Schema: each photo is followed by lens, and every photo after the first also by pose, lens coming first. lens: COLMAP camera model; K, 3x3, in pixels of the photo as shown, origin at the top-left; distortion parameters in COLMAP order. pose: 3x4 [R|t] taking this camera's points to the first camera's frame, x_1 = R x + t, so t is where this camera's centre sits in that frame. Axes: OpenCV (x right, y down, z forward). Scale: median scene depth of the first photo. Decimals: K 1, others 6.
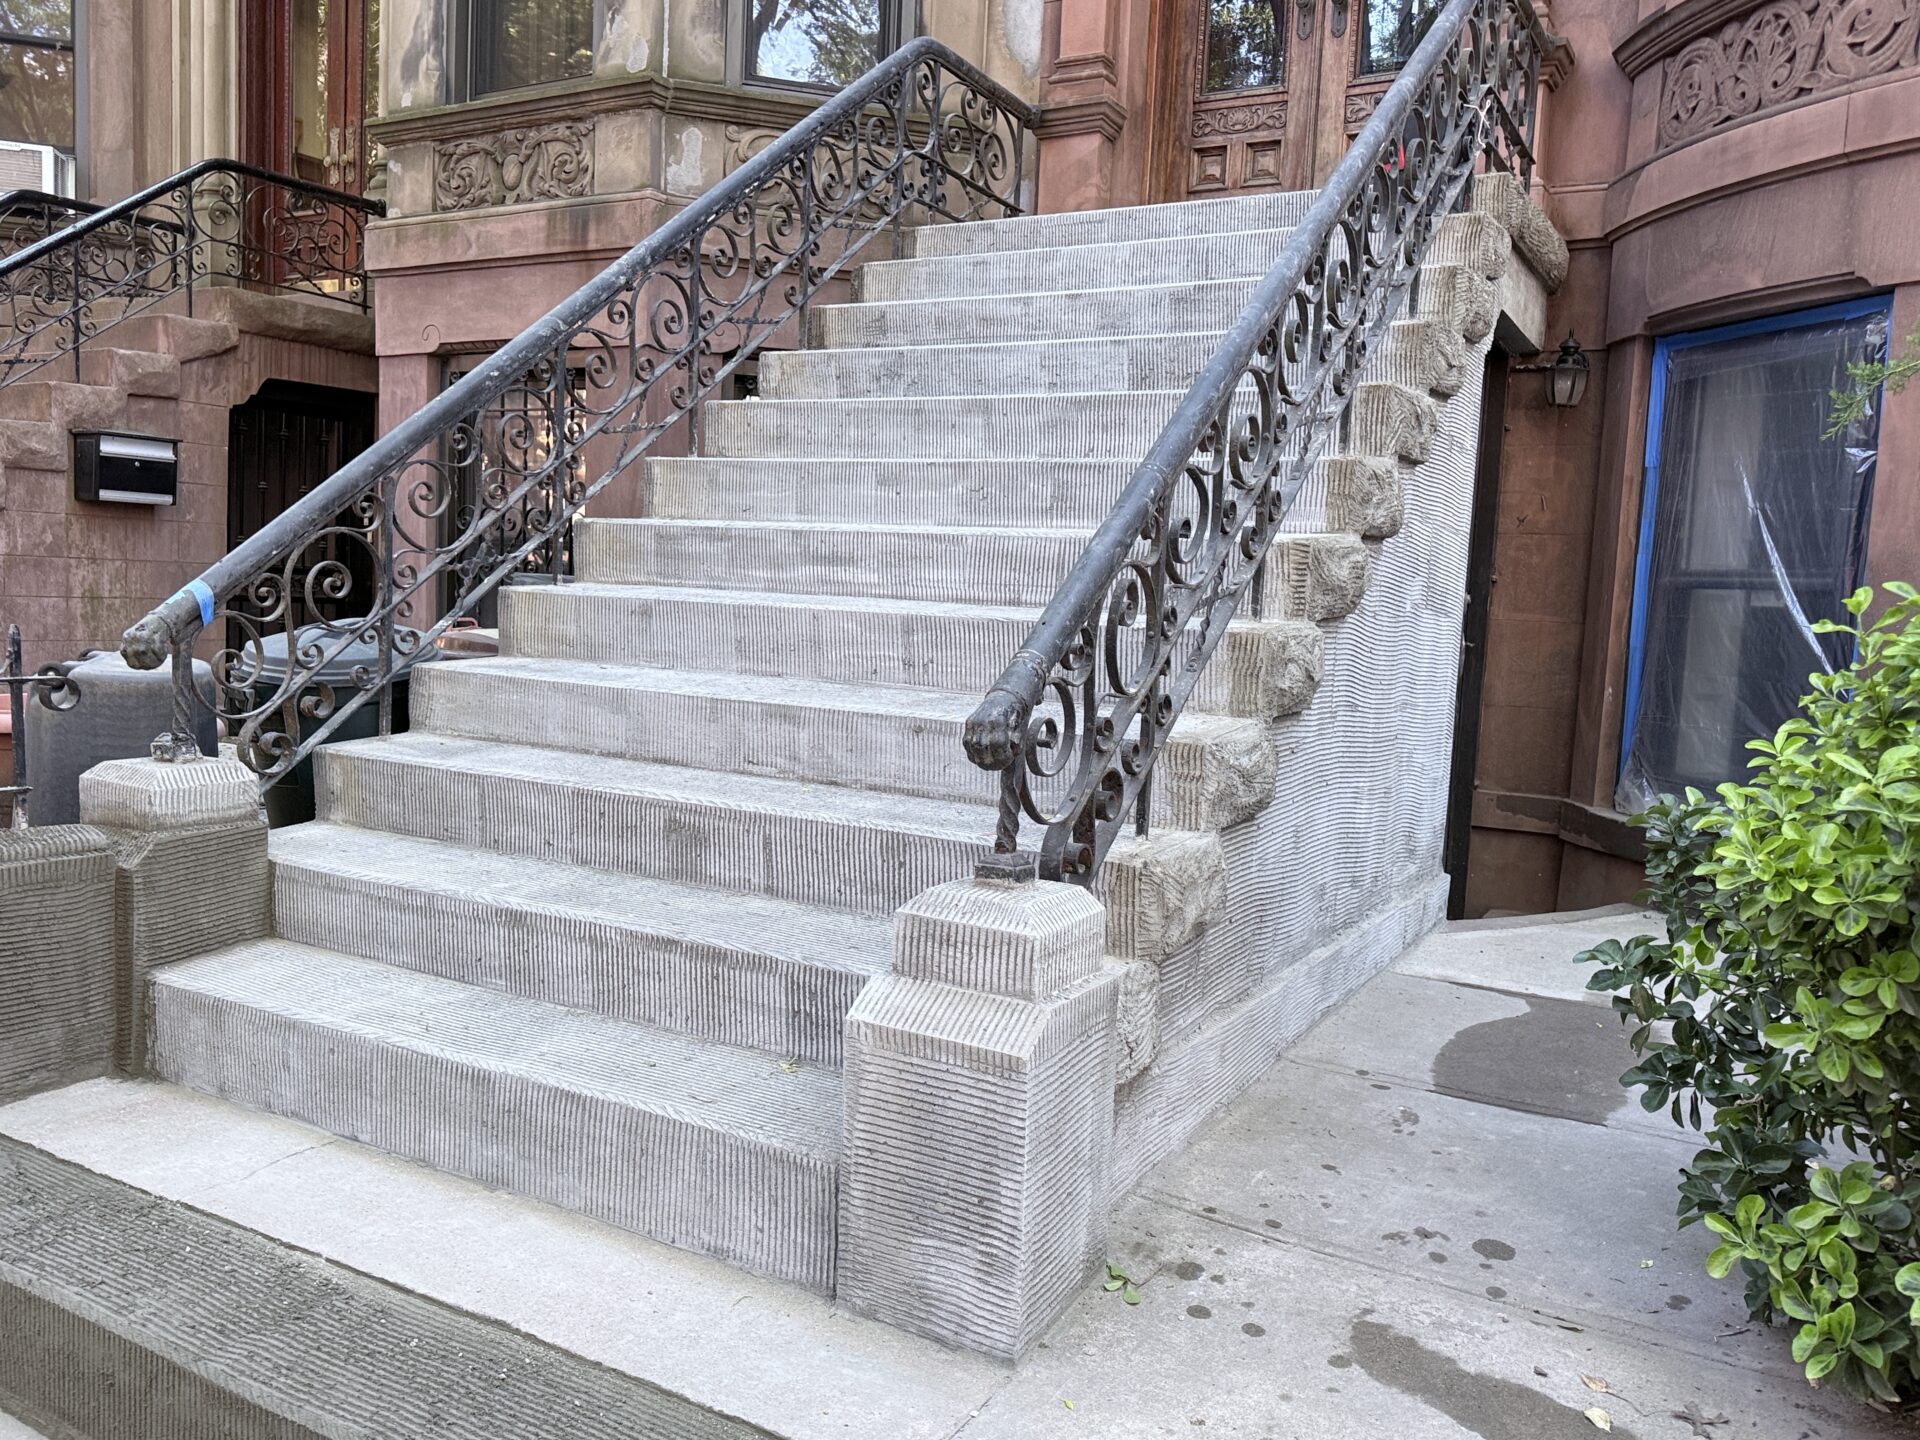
lens RADIAL K [[1512.3, 0, 971.5], [0, 1512.3, 727.6], [0, 0, 1]] dist [0.040389, -0.045369]
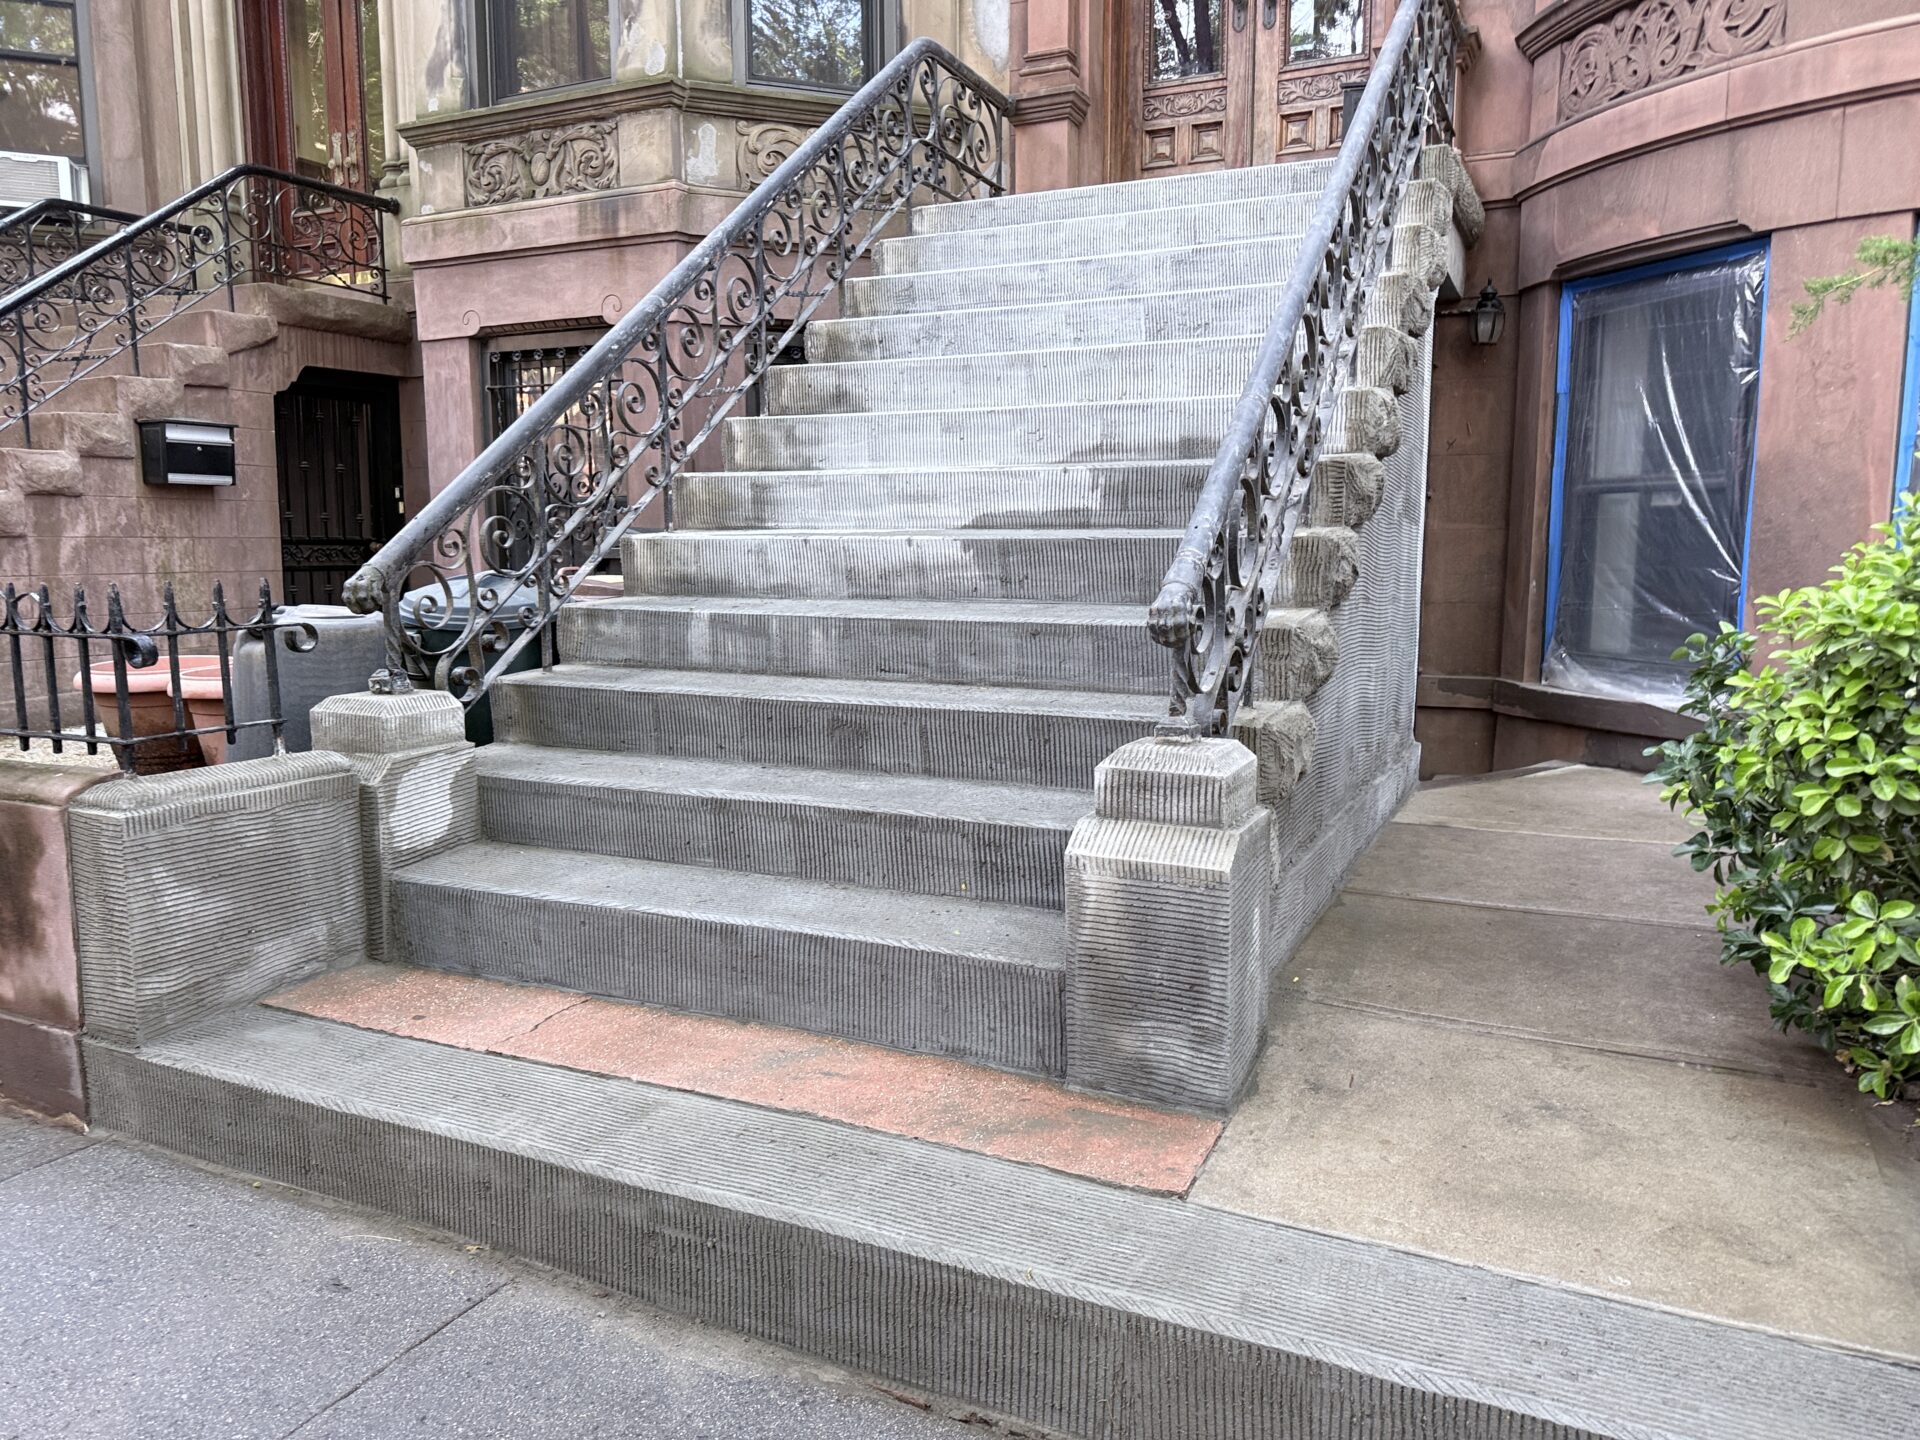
lens RADIAL K [[1368.6, 0, 977.3], [0, 1368.6, 715.0], [0, 0, 1]] dist [0.027288, -0.025915]
pose [[0.995987, -0.056463, 0.069432, -0.105137], [0.053891, 0.997809, 0.038386, 0.015103], [-0.071447, -0.034491, 0.996848, -0.049089]]
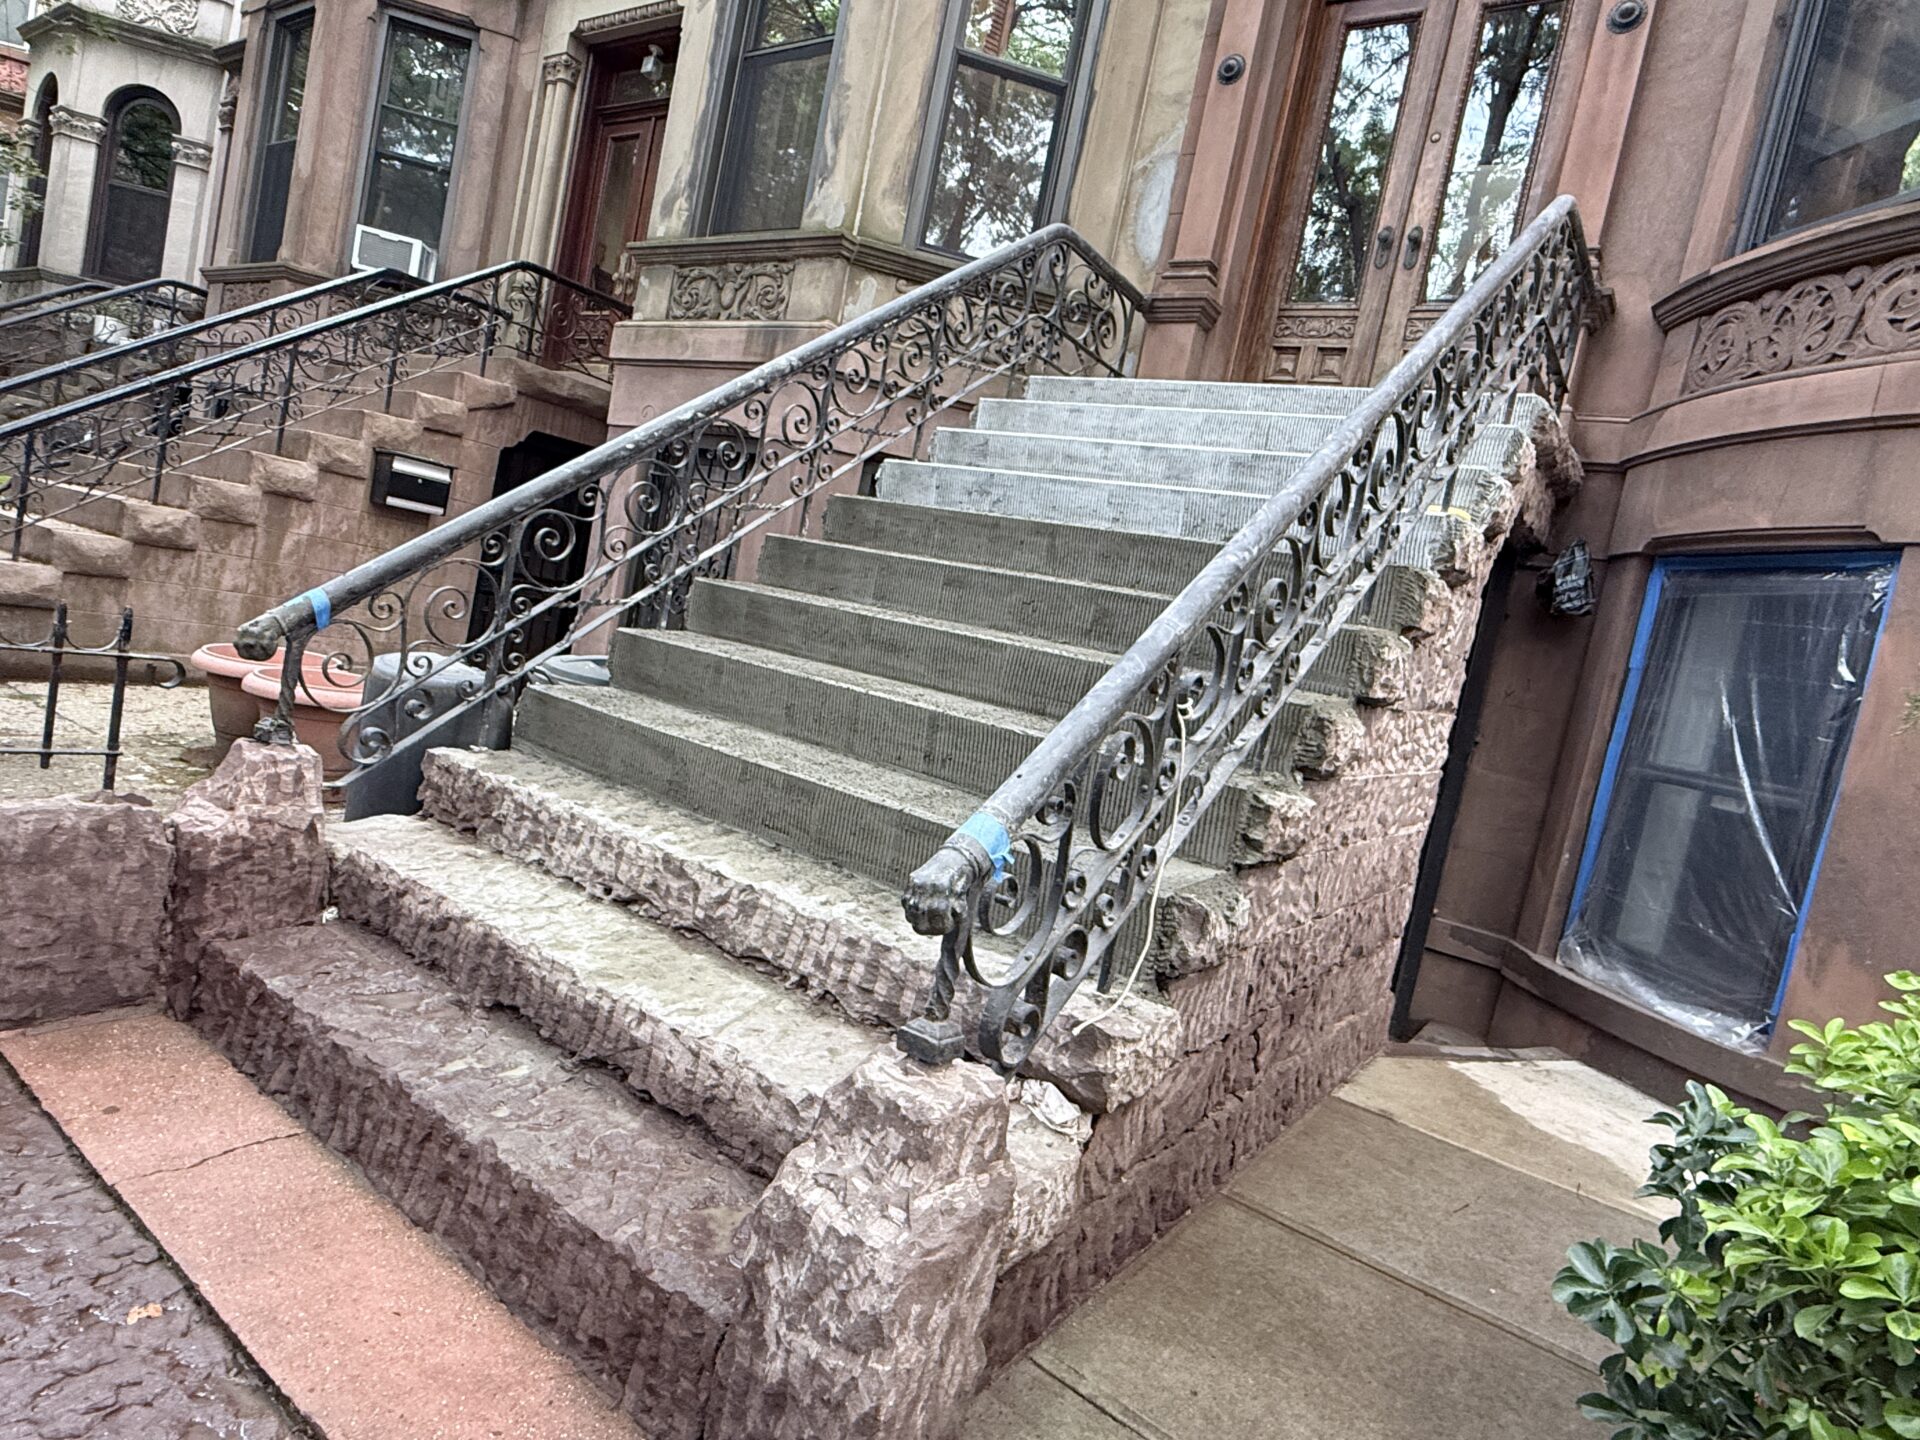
lens RADIAL K [[1102.0, 0, 962.3], [0, 1102.0, 720.6], [0, 0, 1]] dist [0.002642, 0.001298]
pose [[0.983989, 0.157022, -0.084321, 0.031569], [-0.159023, 0.987120, -0.017512, -0.041979], [0.080485, 0.030641, 0.996285, 0.154395]]
